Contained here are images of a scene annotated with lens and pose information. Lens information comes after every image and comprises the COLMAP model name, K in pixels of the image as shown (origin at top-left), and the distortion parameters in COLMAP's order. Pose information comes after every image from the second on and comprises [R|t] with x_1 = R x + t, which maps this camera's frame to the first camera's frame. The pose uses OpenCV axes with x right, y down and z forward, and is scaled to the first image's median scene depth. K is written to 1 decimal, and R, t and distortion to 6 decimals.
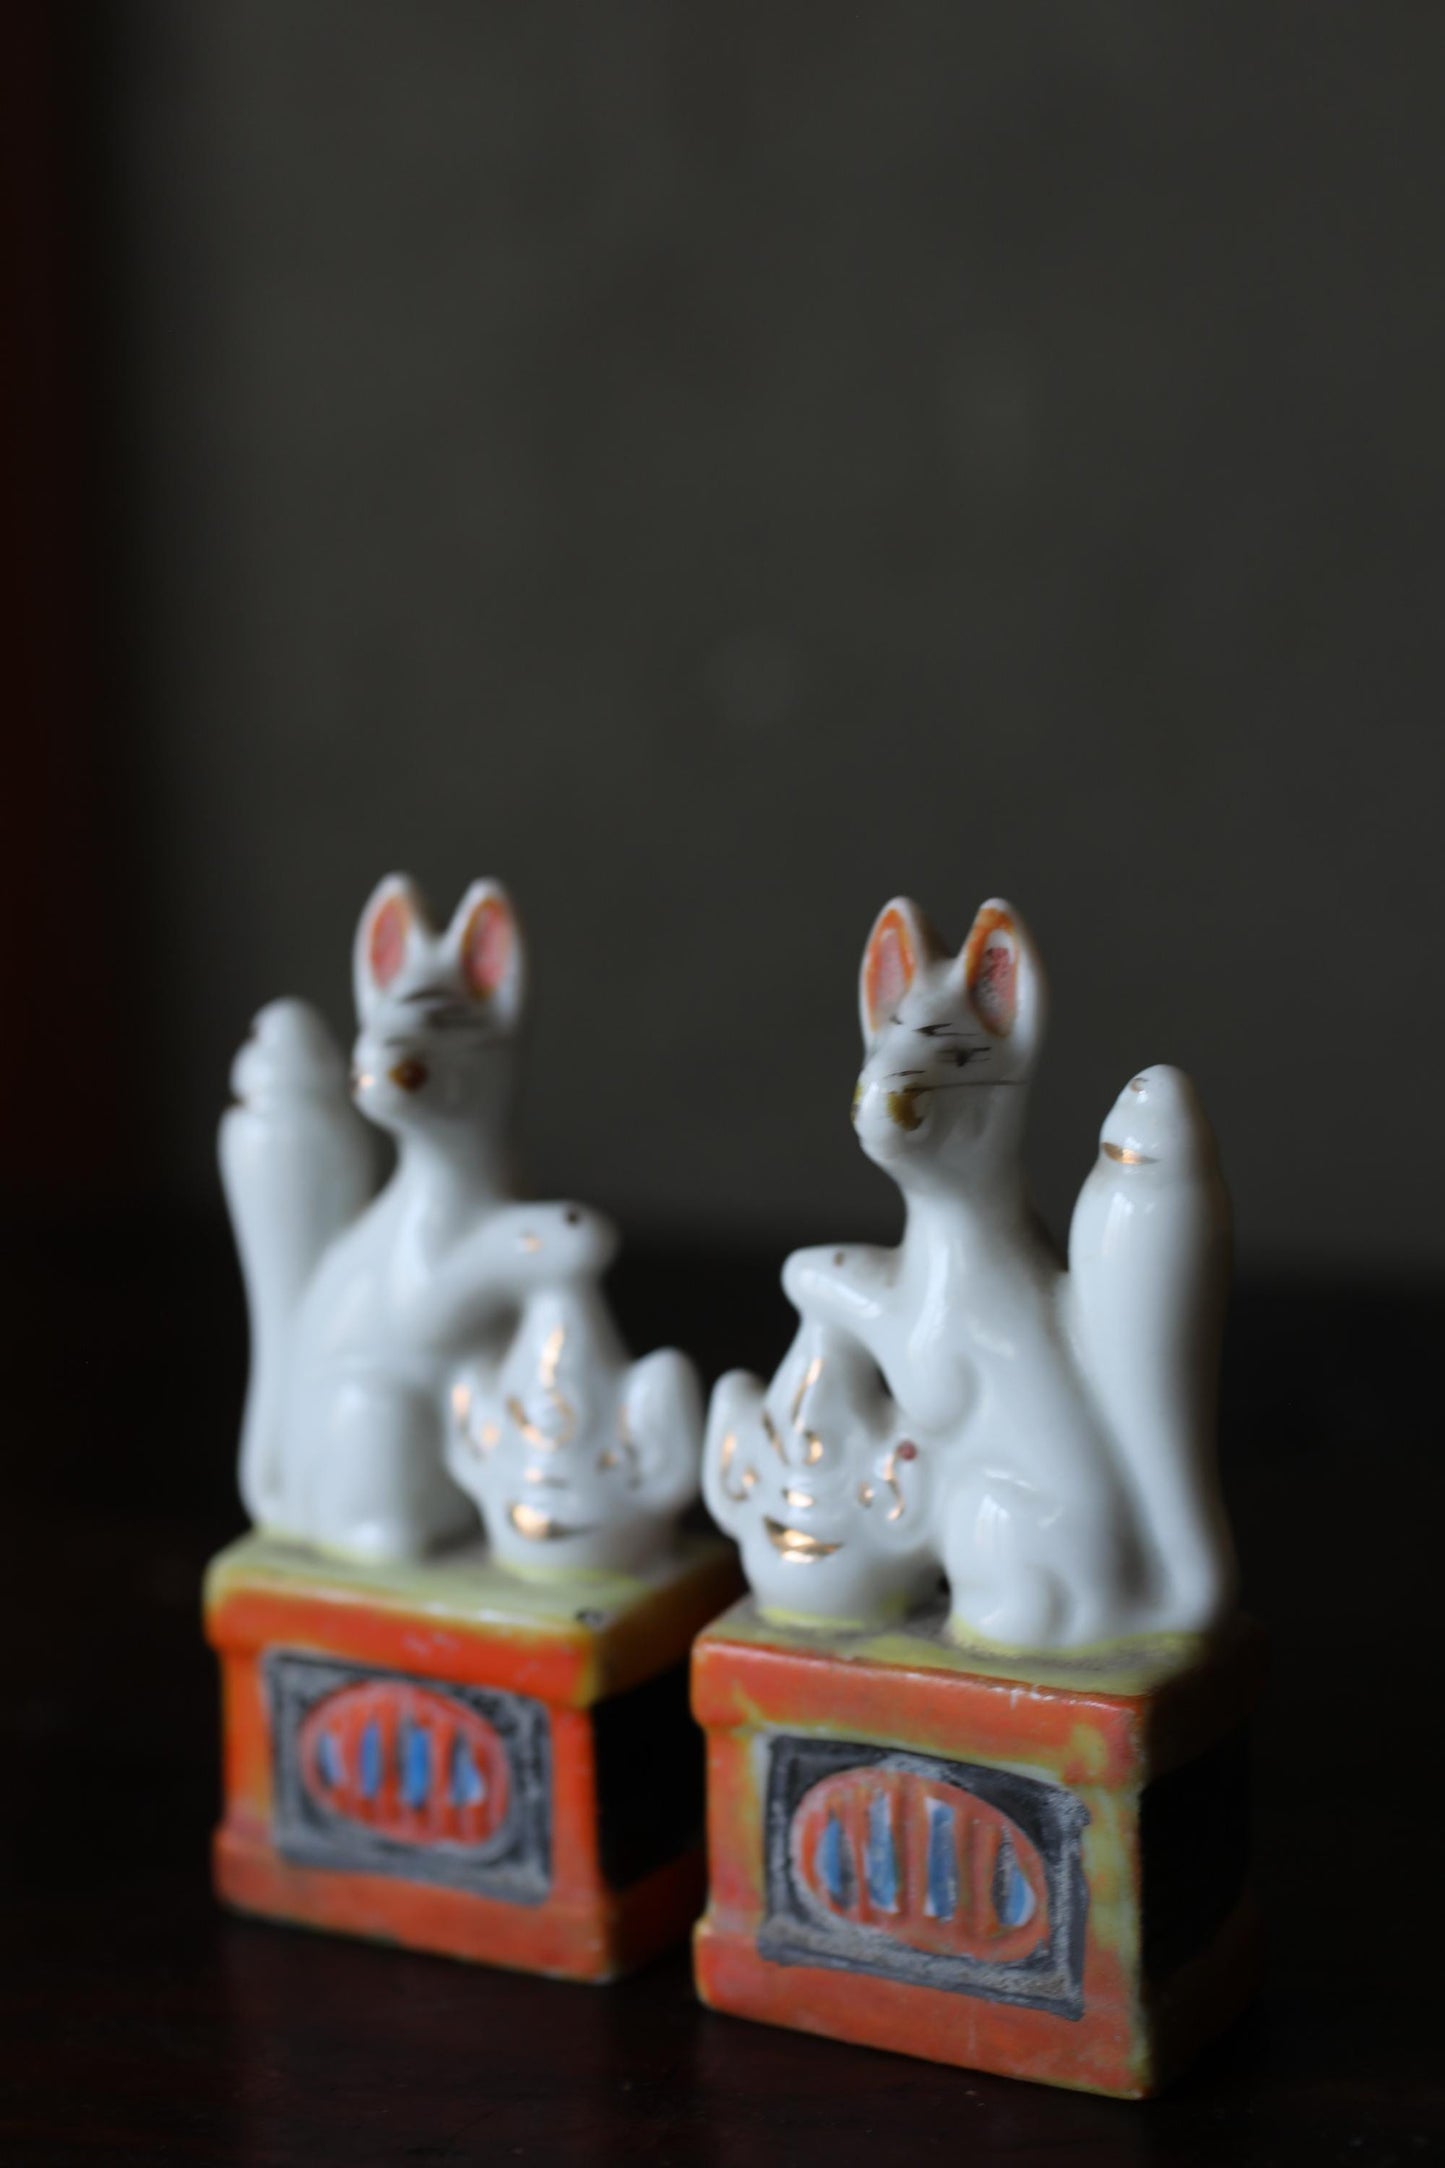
lens RADIAL K [[3725.9, 0, 719.9], [0, 3725.9, 1152.6], [0, 0, 1]] dist [0.049850, -0.224008]
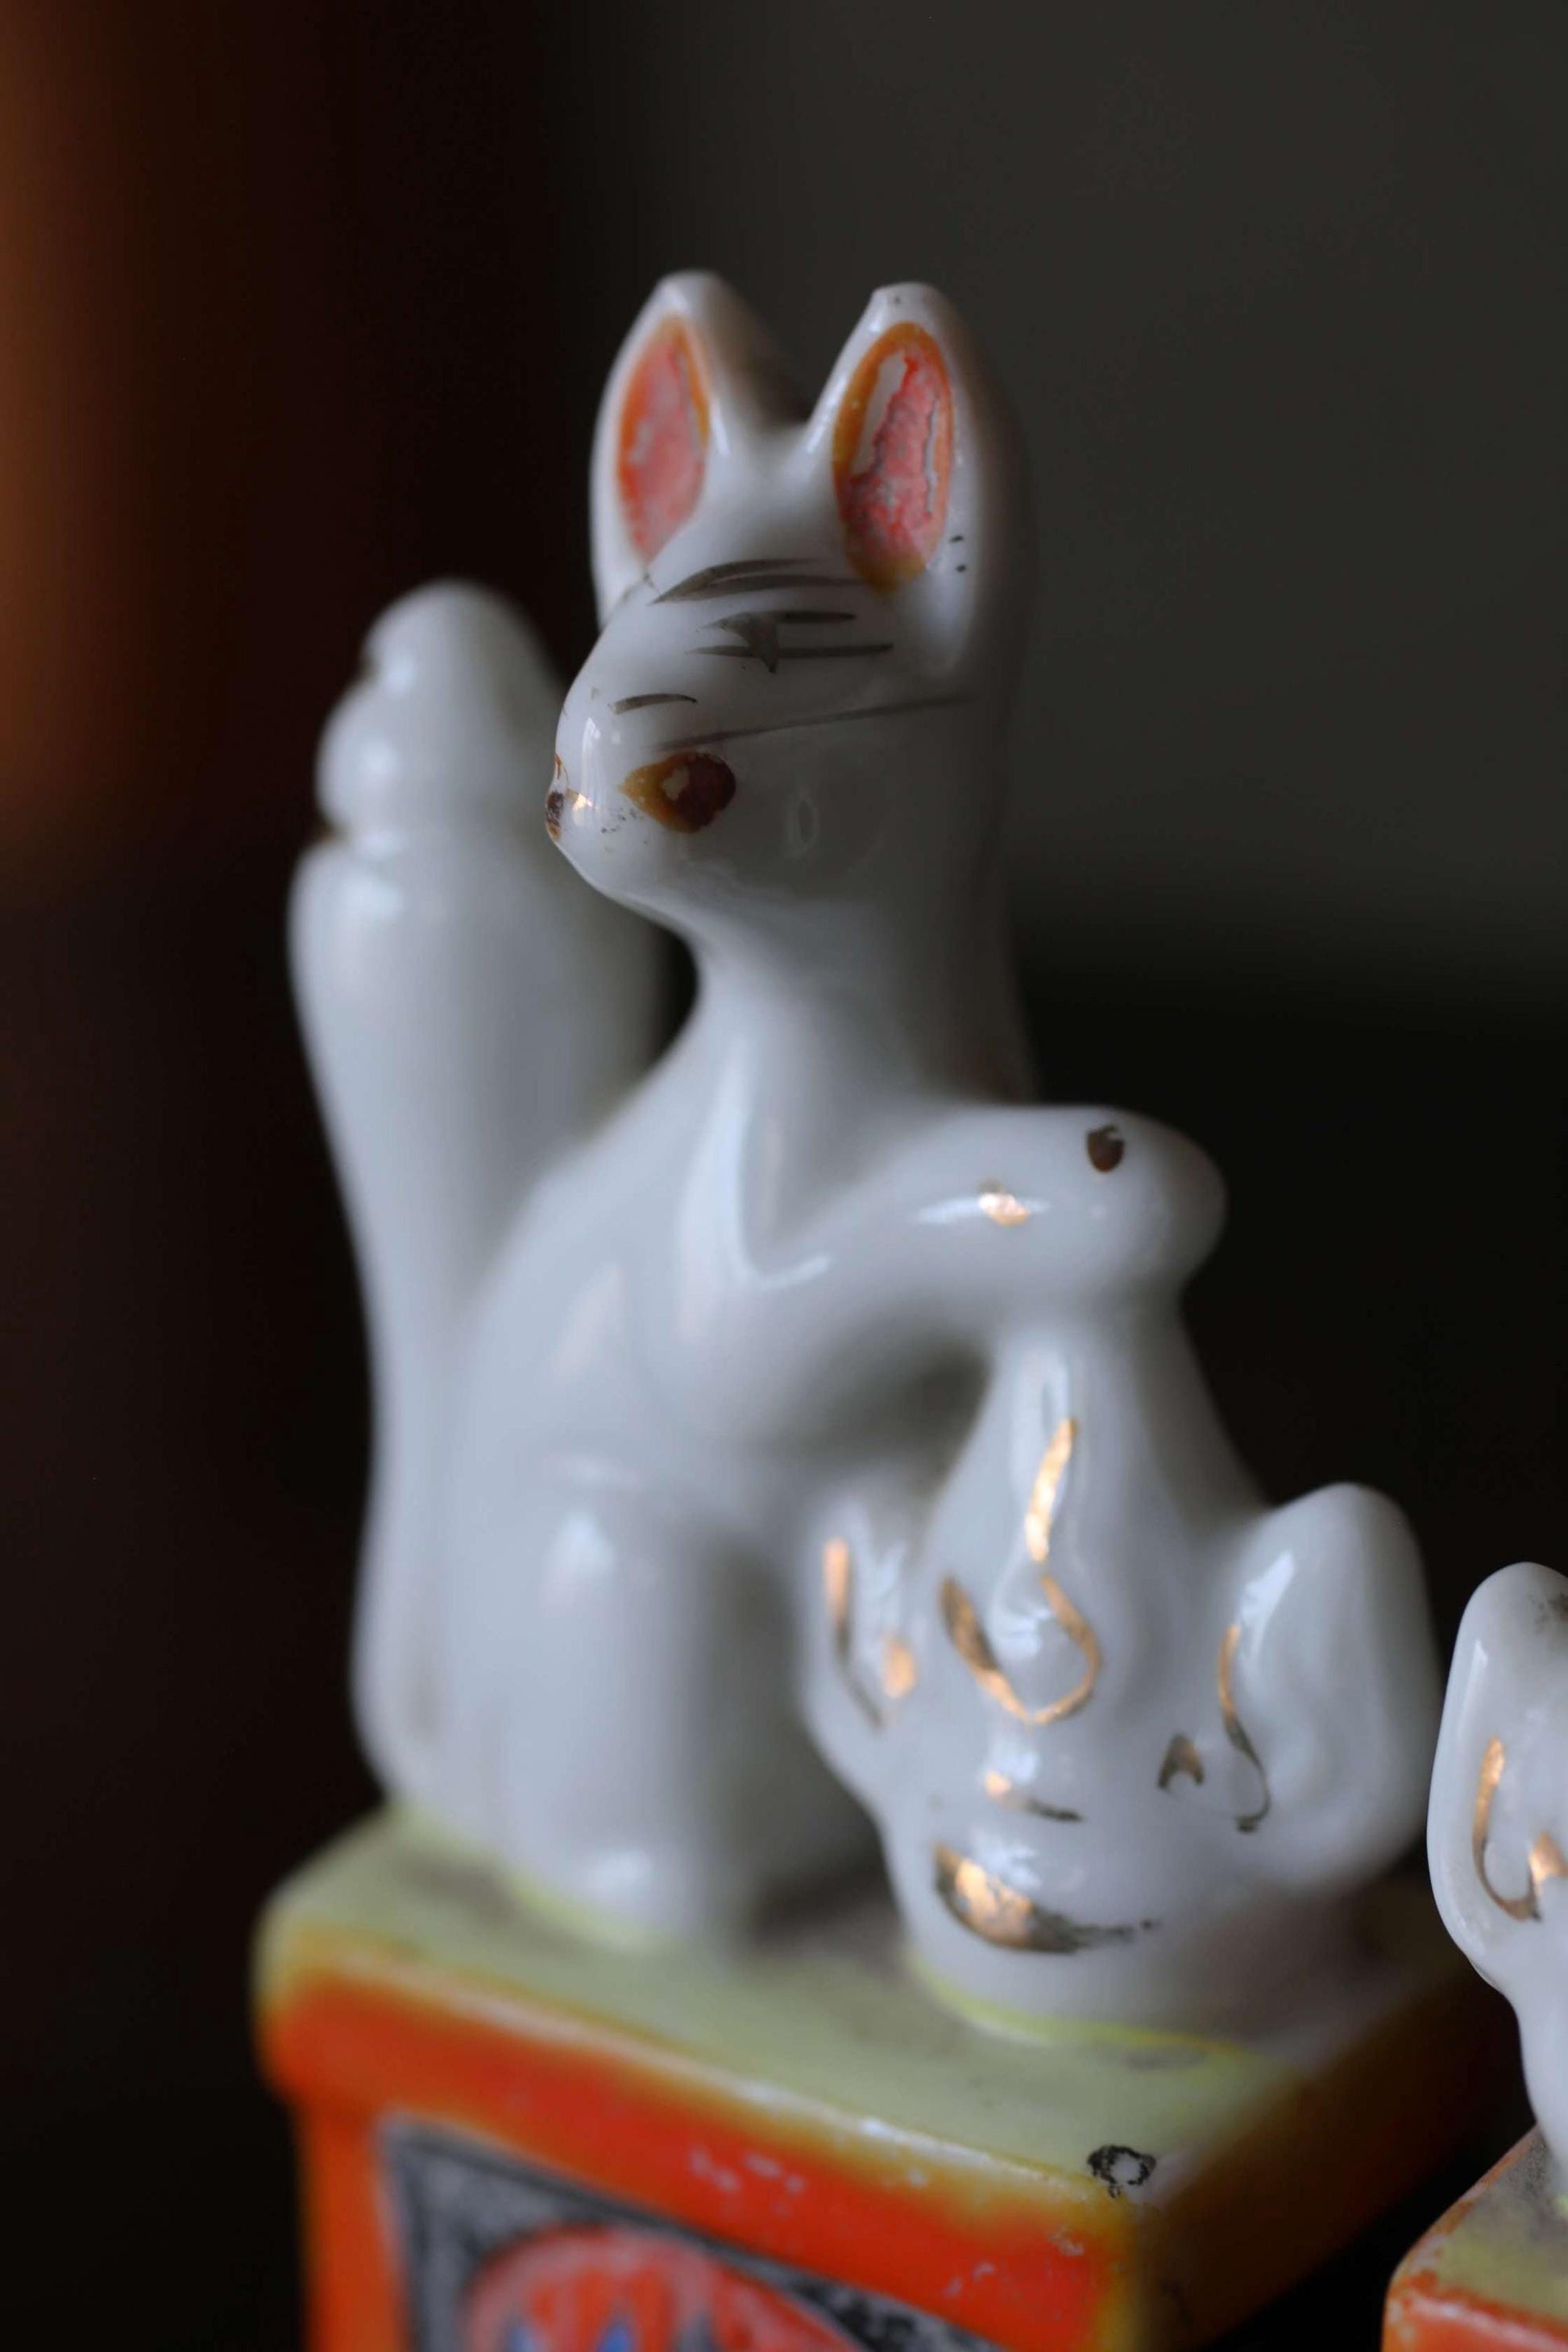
lens RADIAL K [[4501.7, 0, 784.0], [0, 4501.7, 1176.0], [0, 0, 1]] dist [-0.048733, 0.385341]
pose [[0.987601, 0.024481, -0.155067, 0.000745], [-0.009346, 0.995183, 0.097592, -0.026421], [0.156709, -0.094933, 0.983072, 0.535338]]
